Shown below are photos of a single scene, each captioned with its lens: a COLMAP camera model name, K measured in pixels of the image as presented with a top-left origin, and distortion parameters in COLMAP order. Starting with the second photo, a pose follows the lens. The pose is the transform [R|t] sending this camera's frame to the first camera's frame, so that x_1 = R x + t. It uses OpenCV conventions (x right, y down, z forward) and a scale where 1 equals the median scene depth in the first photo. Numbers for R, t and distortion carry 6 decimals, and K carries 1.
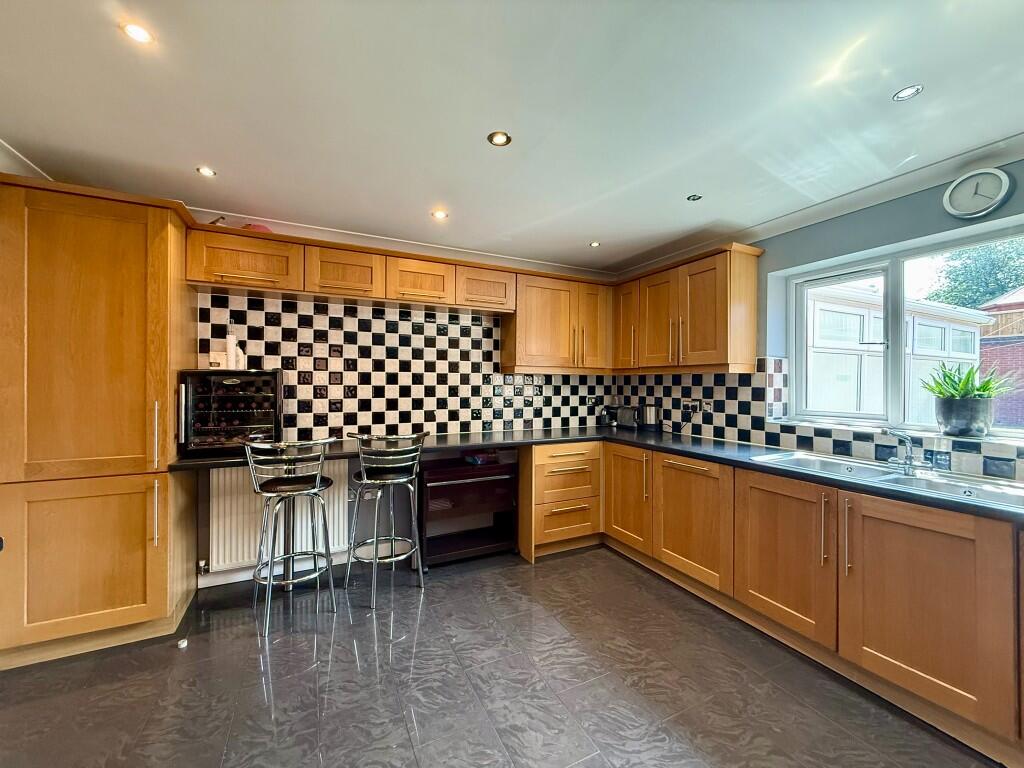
lens RADIAL K [[406.6, 0, 508.6], [0, 406.6, 383.3], [0, 0, 1]] dist [-0.002967, 0.000033]
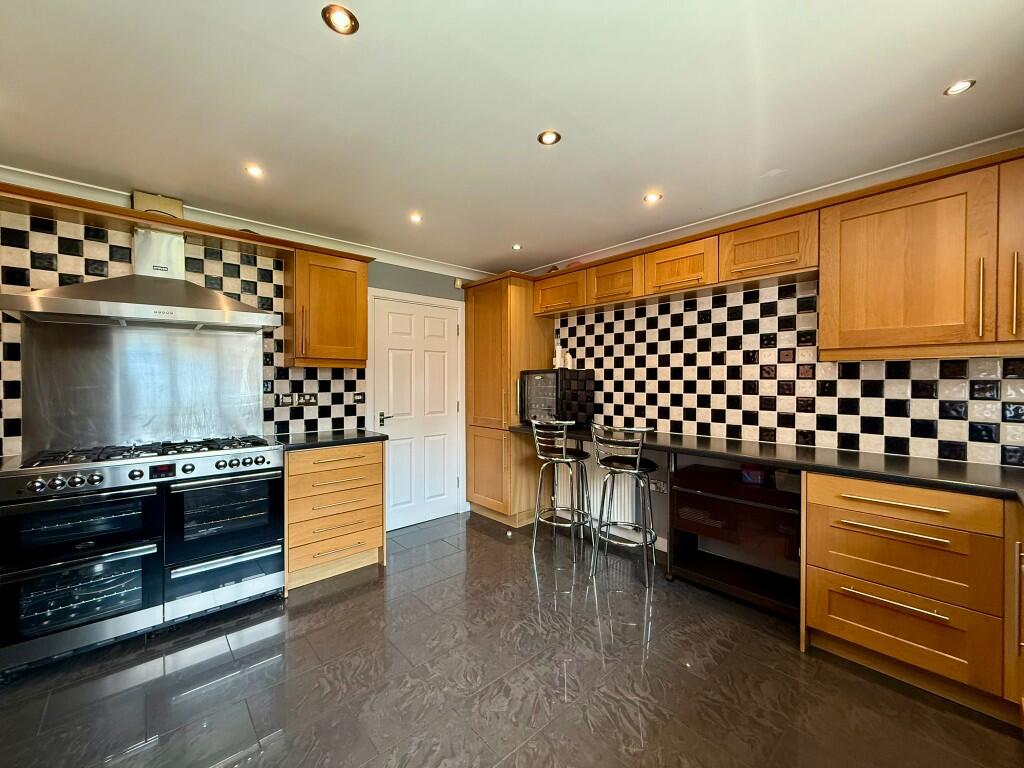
lens RADIAL K [[406.6, 0, 510.6], [0, 406.6, 381.7], [0, 0, 1]] dist [-0.002967, 0.000033]
pose [[0.270982, 0.000188, -0.962584, 0.586537], [0.005729, 0.999982, 0.001808, 0.005132], [0.962567, -0.006005, 0.270976, 0.387812]]
